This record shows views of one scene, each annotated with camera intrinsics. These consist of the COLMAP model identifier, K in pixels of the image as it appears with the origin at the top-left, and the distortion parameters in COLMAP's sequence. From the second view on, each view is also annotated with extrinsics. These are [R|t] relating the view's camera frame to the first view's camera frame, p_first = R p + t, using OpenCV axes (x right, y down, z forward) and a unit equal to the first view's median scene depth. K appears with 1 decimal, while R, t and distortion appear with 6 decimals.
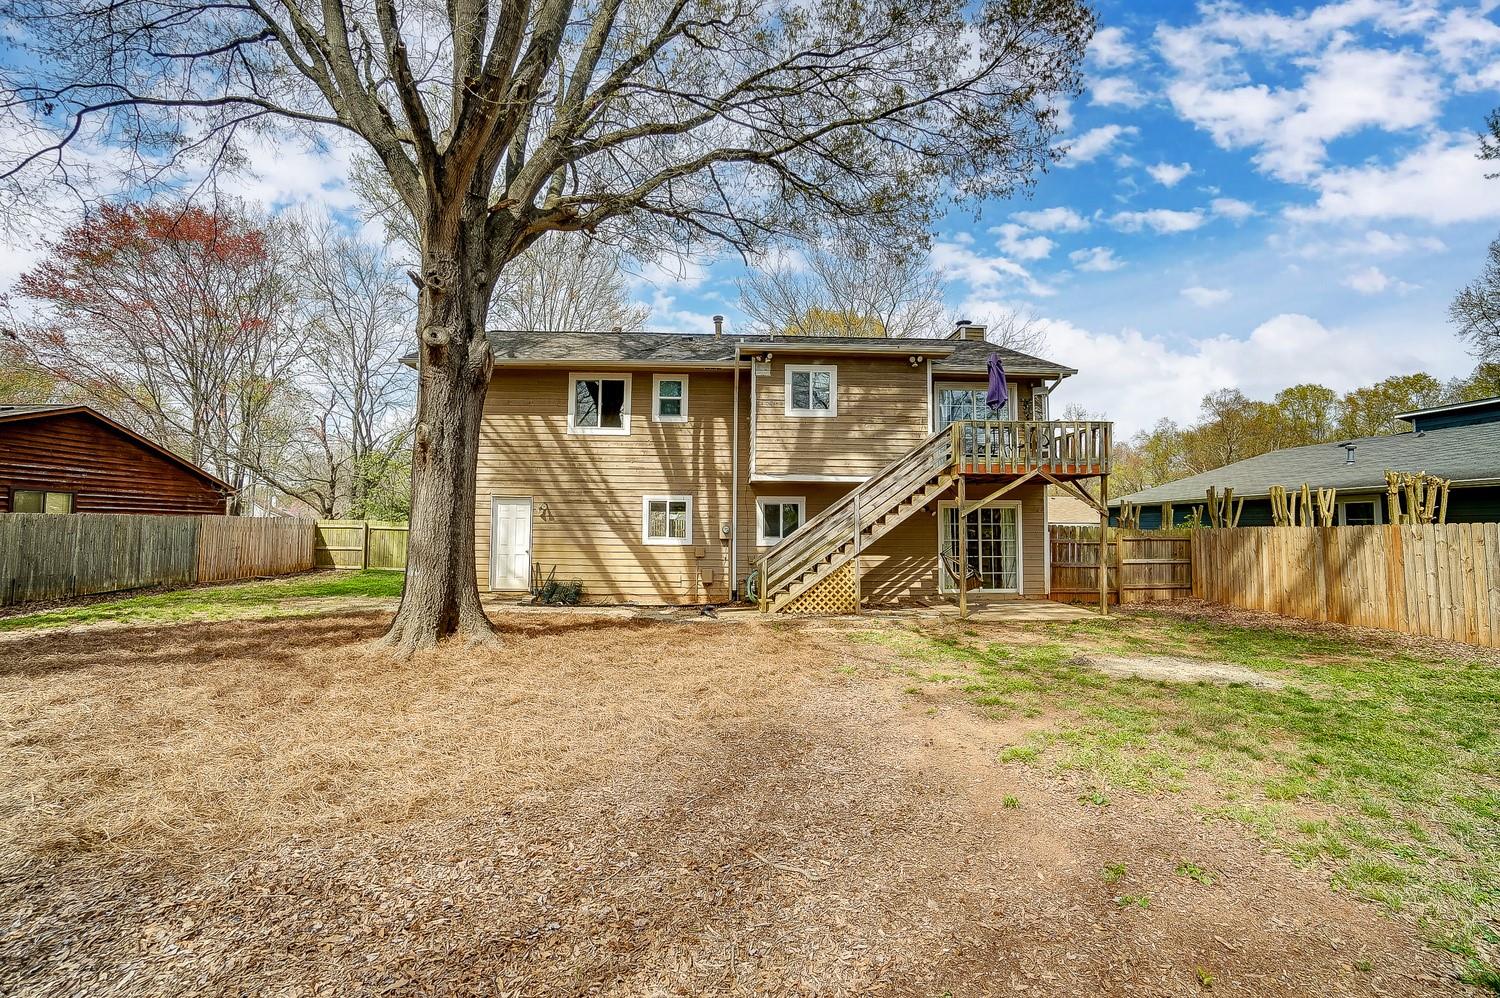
lens RADIAL K [[613.3, 0, 756.3], [0, 613.3, 498.4], [0, 0, 1]] dist [-0.001151, -0.000034]
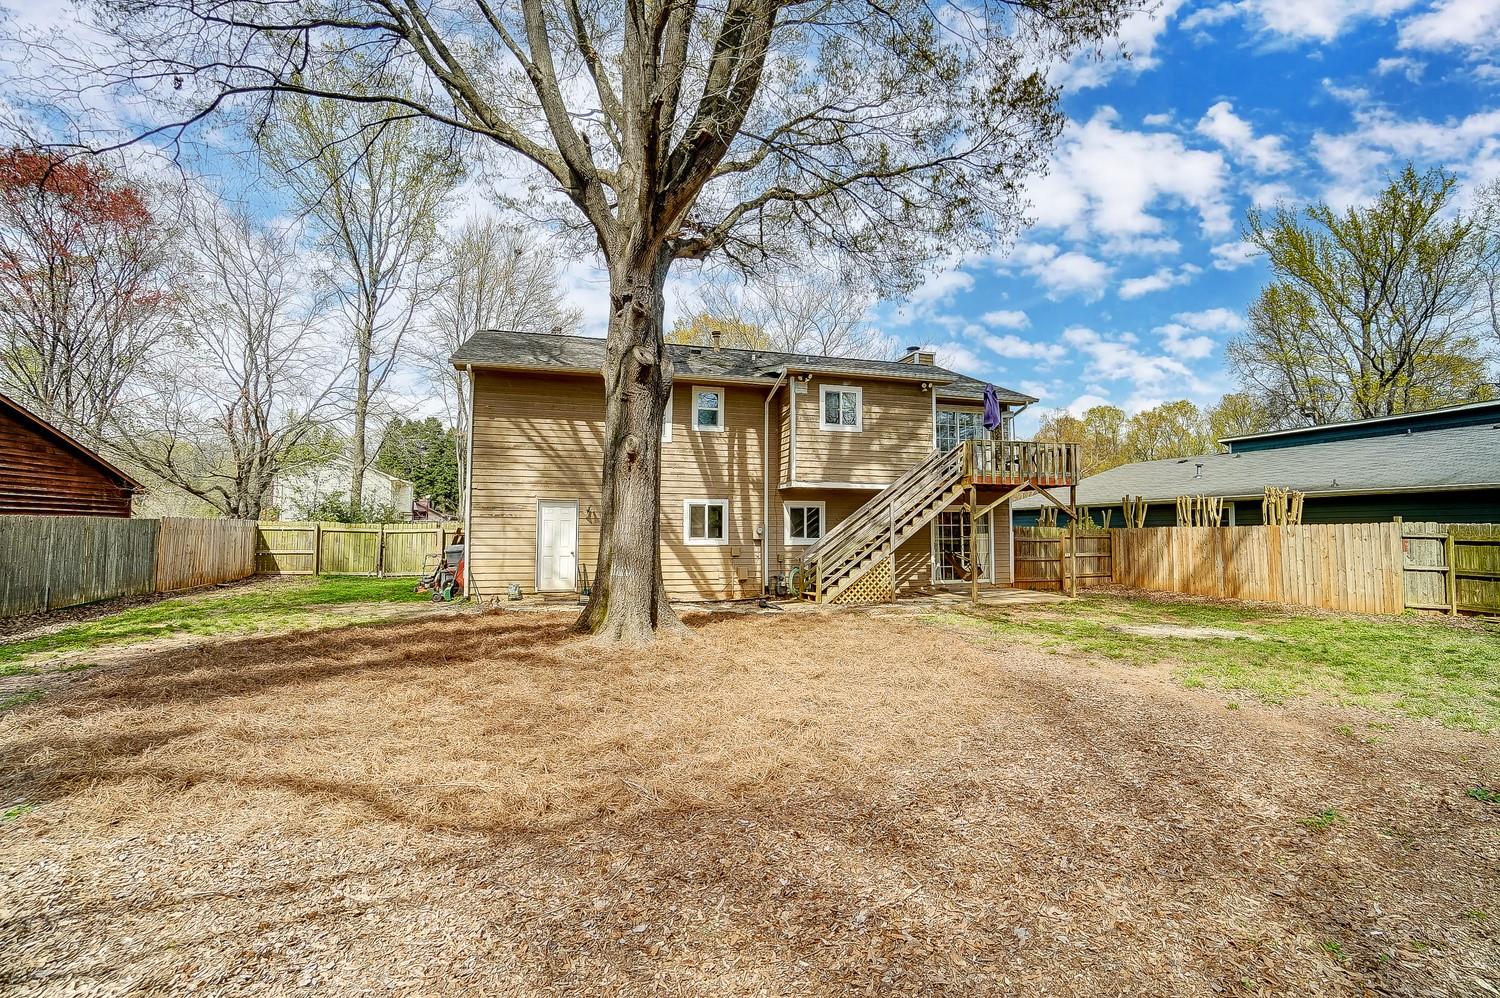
lens RADIAL K [[613.3, 0, 756.3], [0, 613.3, 498.4], [0, 0, 1]] dist [-0.001151, -0.000034]
pose [[0.974857, 0.007398, 0.222708, -0.300360], [-0.007667, 0.999971, 0.000345, -0.007470], [-0.222699, -0.002044, 0.974885, -0.070389]]
